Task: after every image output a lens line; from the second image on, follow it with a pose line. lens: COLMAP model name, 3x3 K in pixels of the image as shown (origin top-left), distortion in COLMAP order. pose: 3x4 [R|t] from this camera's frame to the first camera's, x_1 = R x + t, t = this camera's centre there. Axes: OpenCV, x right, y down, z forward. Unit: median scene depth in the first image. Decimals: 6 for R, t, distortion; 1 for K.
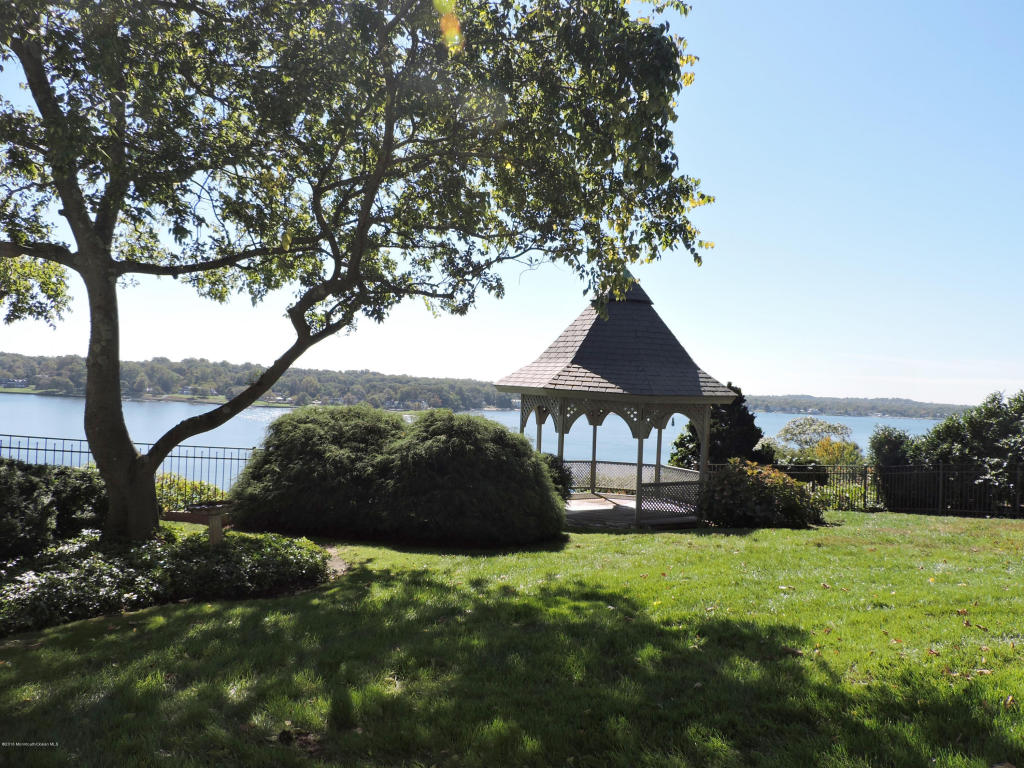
lens RADIAL K [[726.8, 0, 512.0], [0, 726.8, 384.0], [0, 0, 1]] dist [-0.023368, 0.003273]
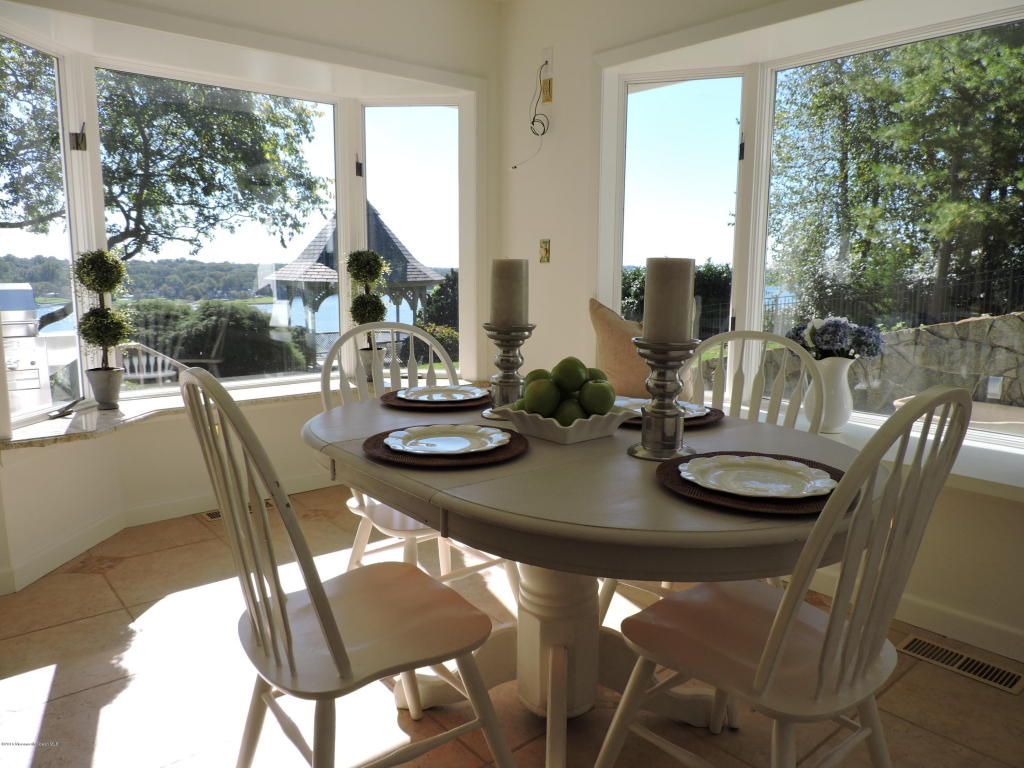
lens RADIAL K [[726.8, 0, 512.0], [0, 726.8, 384.0], [0, 0, 1]] dist [-0.023368, 0.003273]
pose [[0.974150, -0.075893, 0.212770, 0.180465], [0.039898, 0.984872, 0.168626, -0.023406], [-0.222349, -0.155778, 0.962442, -0.648210]]
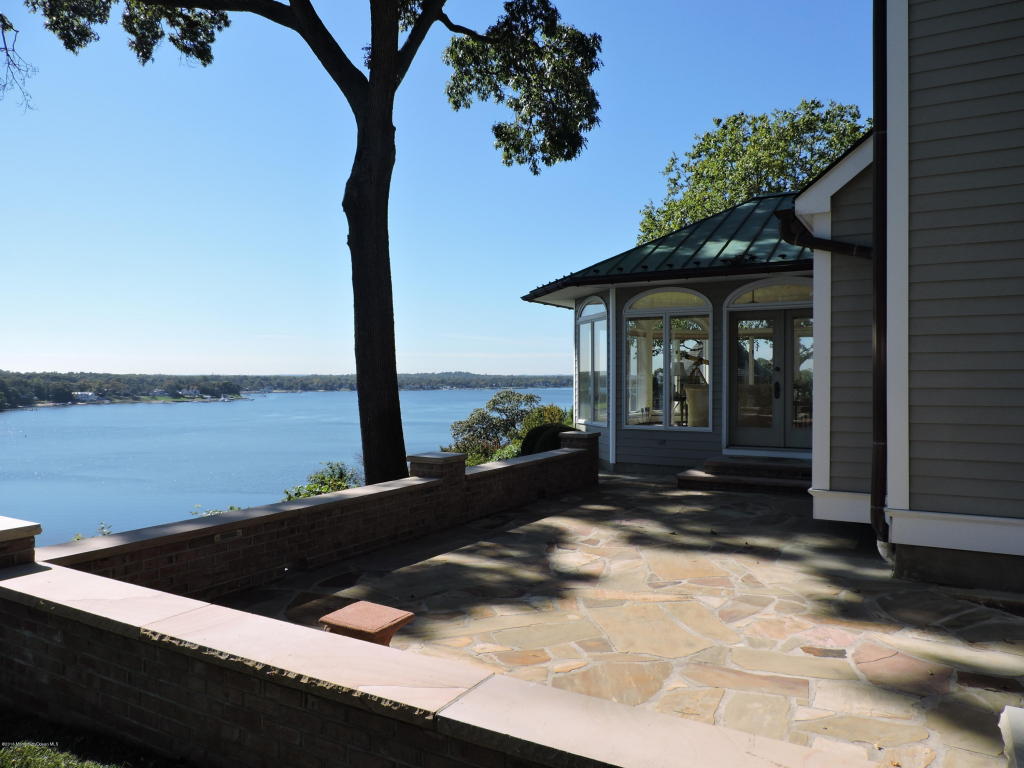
lens RADIAL K [[726.8, 0, 512.0], [0, 726.8, 384.0], [0, 0, 1]] dist [-0.023368, 0.003273]
pose [[0.842809, -0.050881, 0.535803, -0.022992], [0.036891, 0.998641, 0.036803, -0.000364], [-0.536947, -0.011252, 0.843541, 0.006027]]
